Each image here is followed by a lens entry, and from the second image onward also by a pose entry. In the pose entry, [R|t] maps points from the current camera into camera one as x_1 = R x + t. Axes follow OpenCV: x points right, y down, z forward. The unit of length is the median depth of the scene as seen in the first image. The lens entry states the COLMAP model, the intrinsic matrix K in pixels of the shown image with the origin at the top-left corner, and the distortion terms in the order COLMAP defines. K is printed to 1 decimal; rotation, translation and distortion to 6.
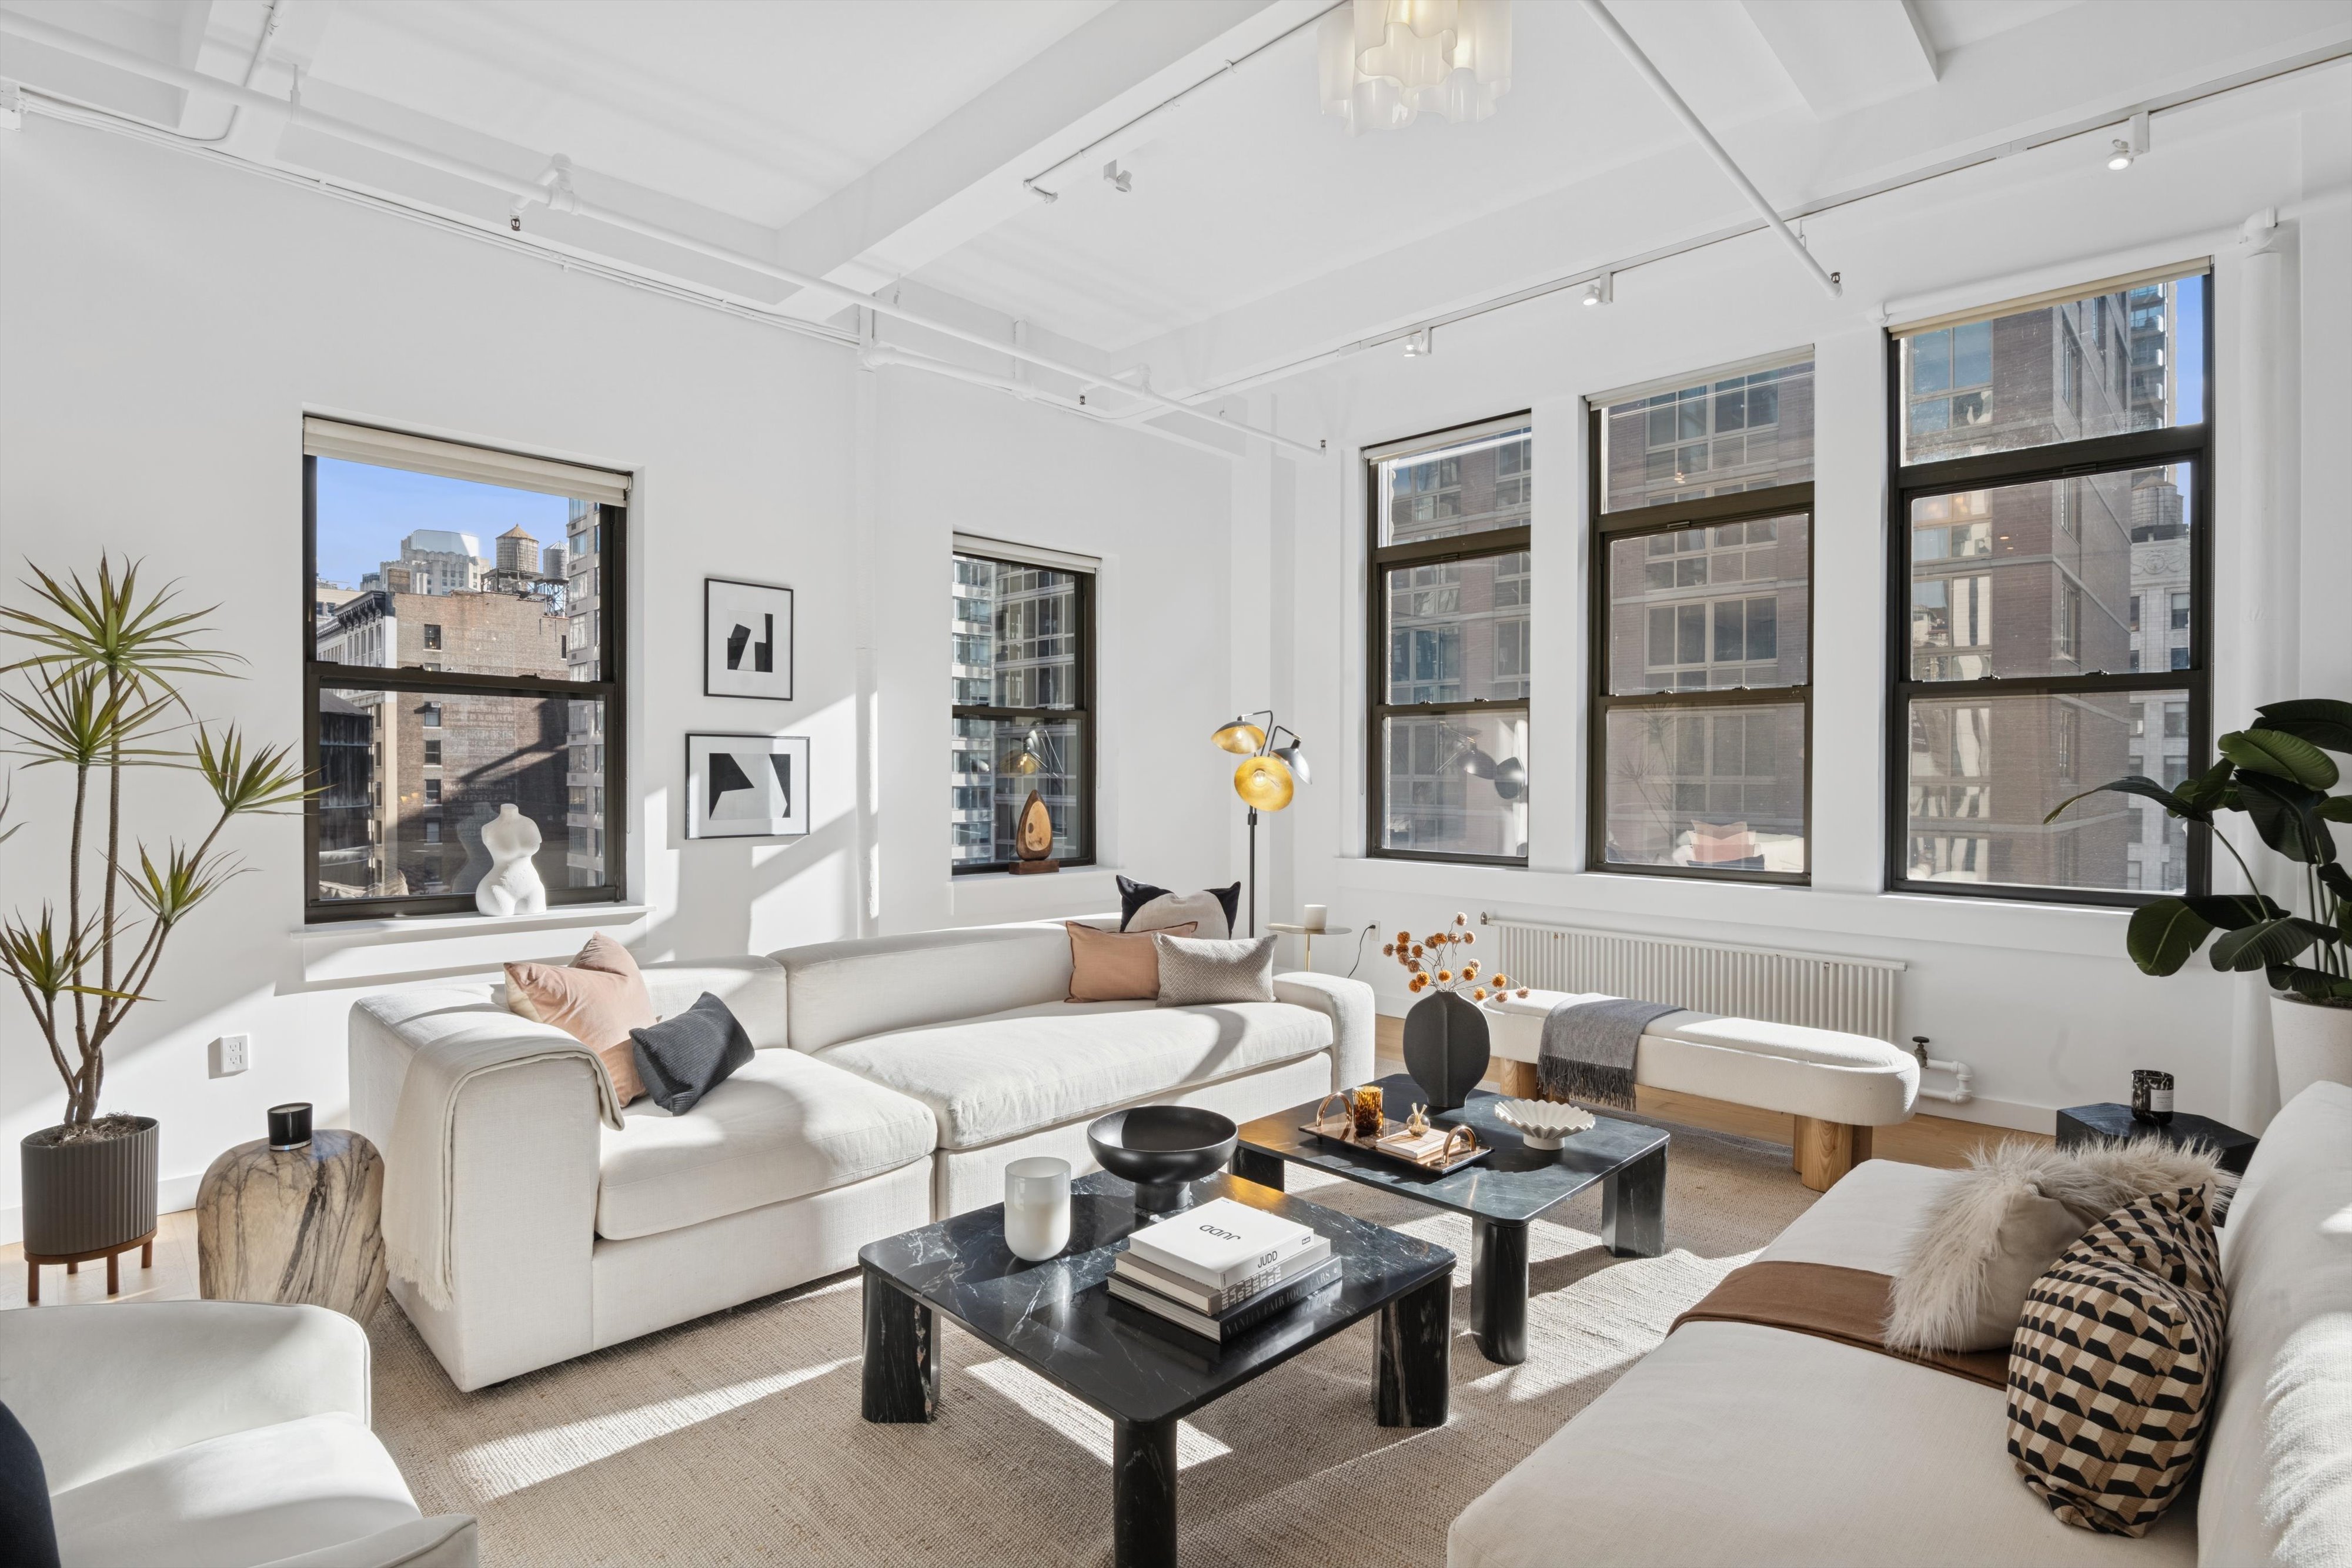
lens RADIAL K [[1142.5, 0, 1174.5], [0, 1142.5, 793.6], [0, 0, 1]] dist [-0.017236, -0.000673]
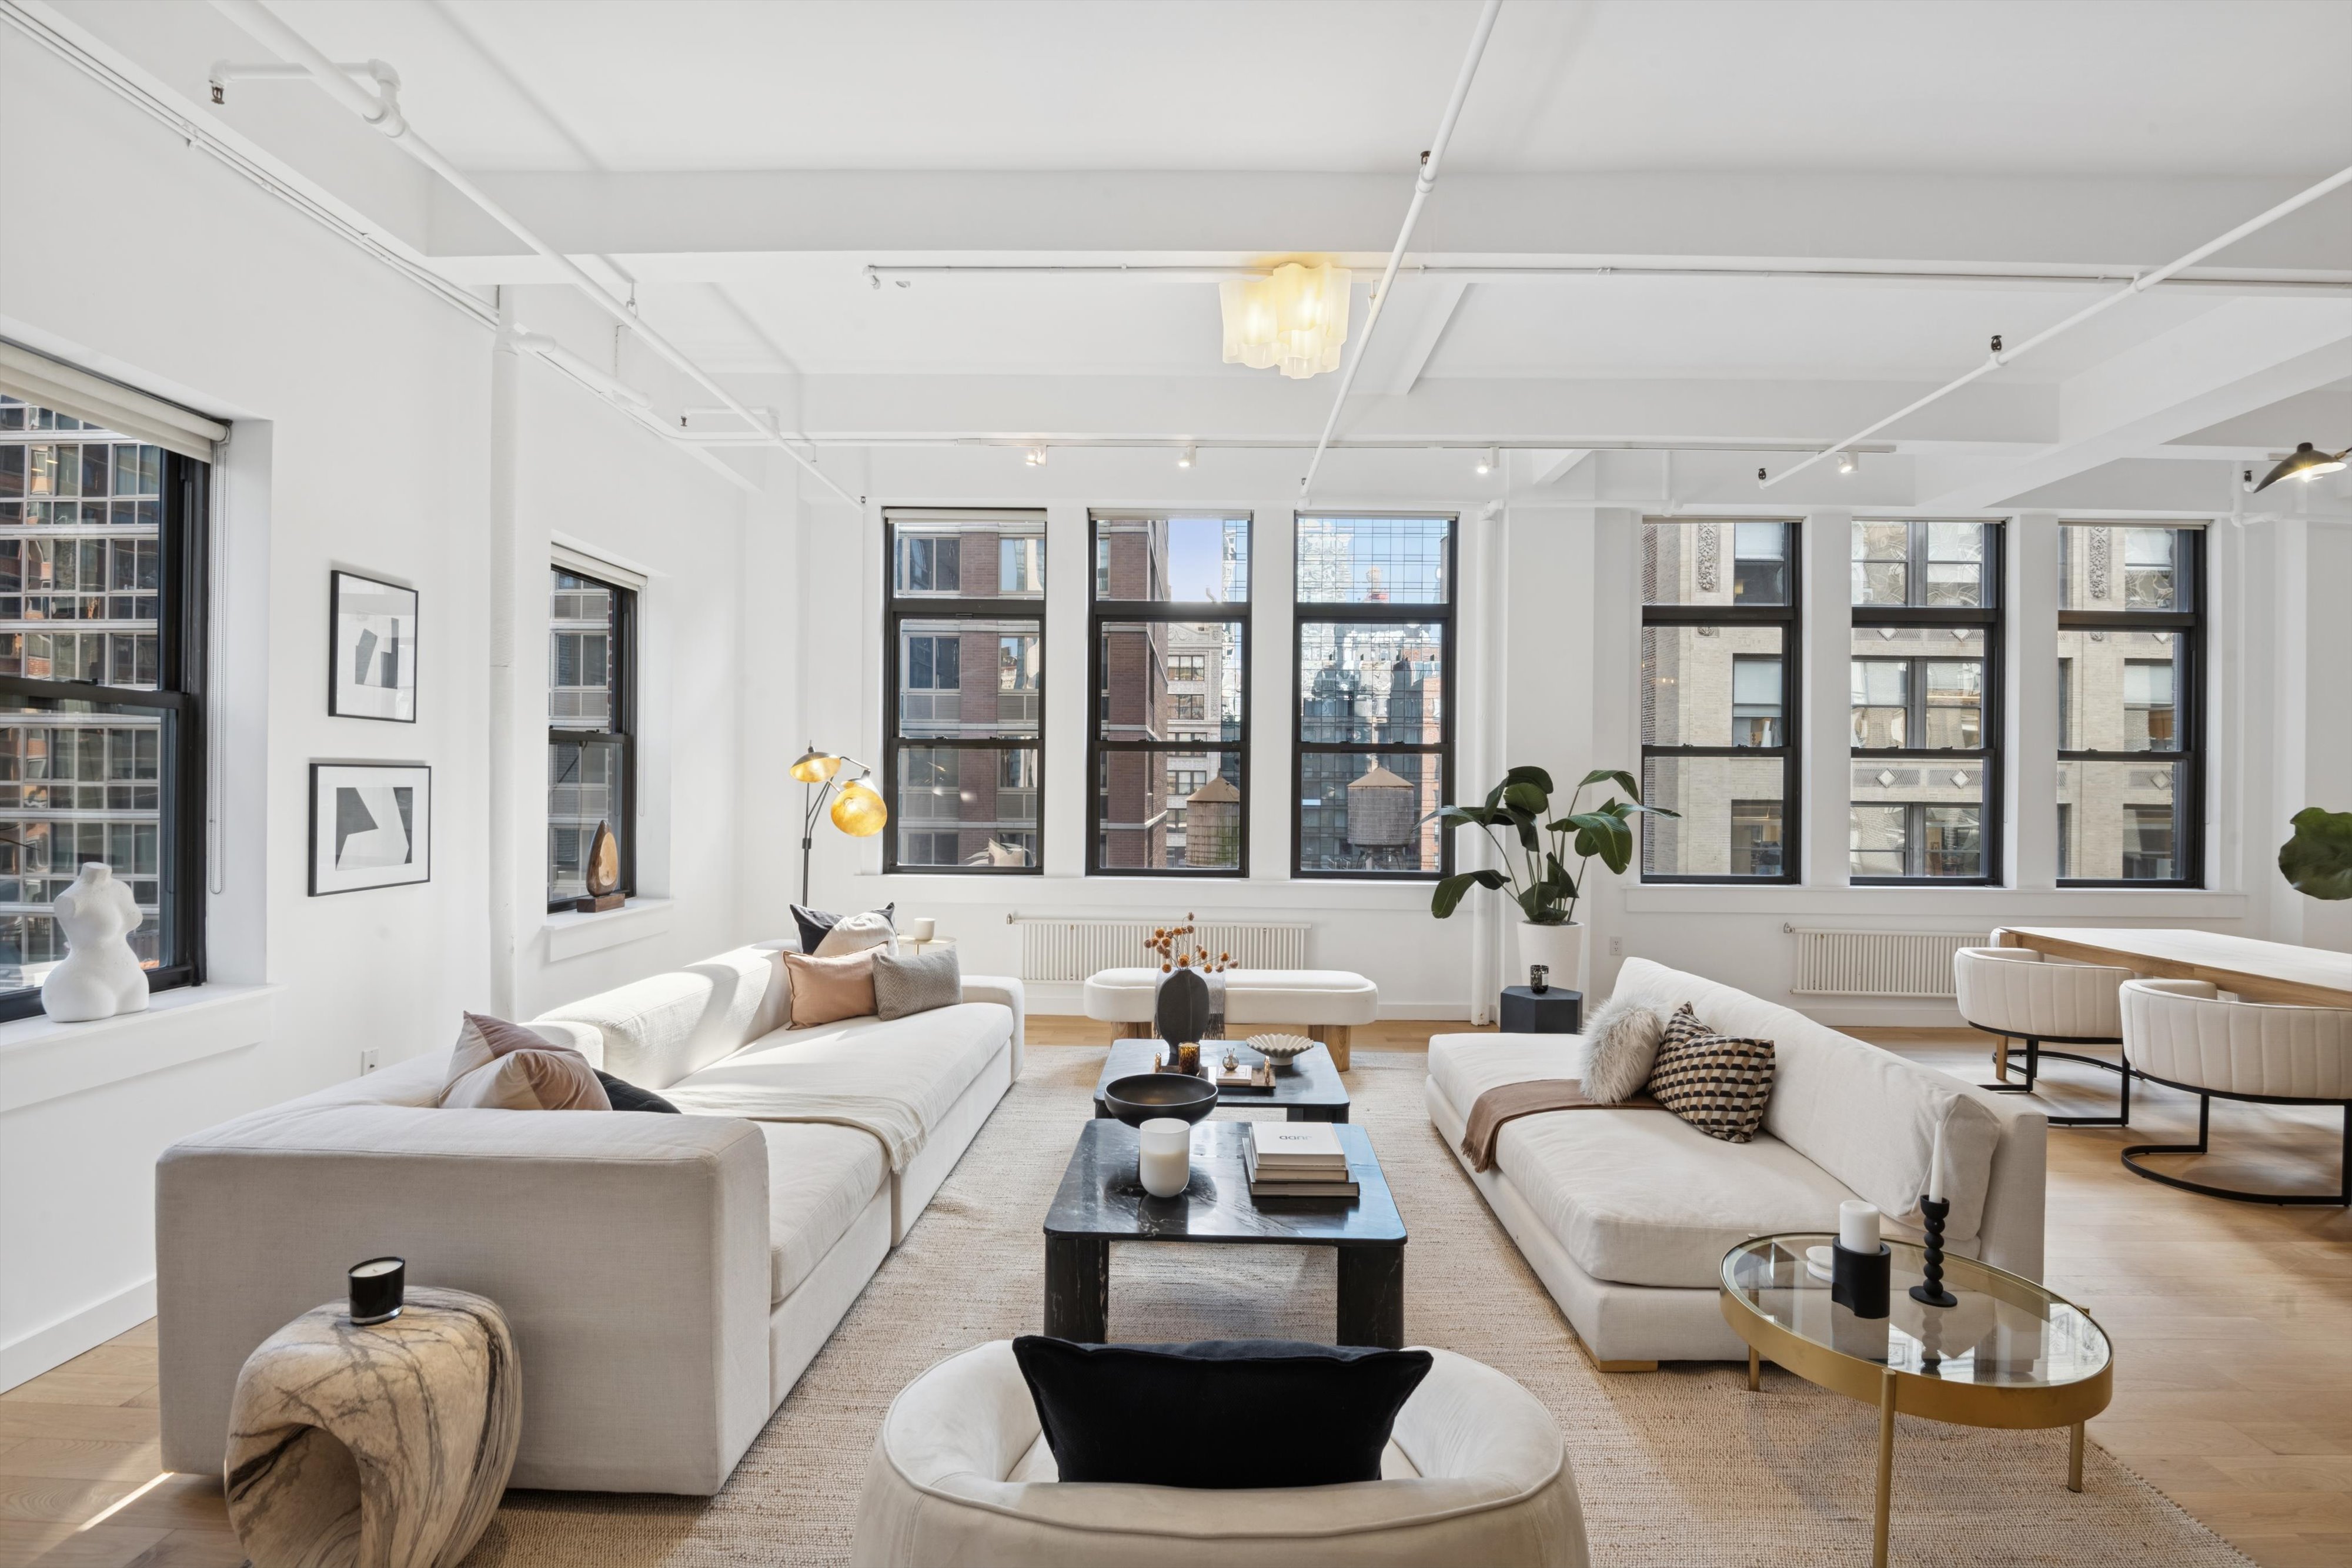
lens RADIAL K [[1093.7, 0, 1179.3], [0, 1093.7, 781.4], [0, 0, 1]] dist [-0.003408, -0.000090]
pose [[0.730573, 0.005867, 0.682809, -0.485411], [0.002959, 0.999926, -0.011758, -0.028062], [-0.682828, 0.010611, 0.730502, 0.028551]]
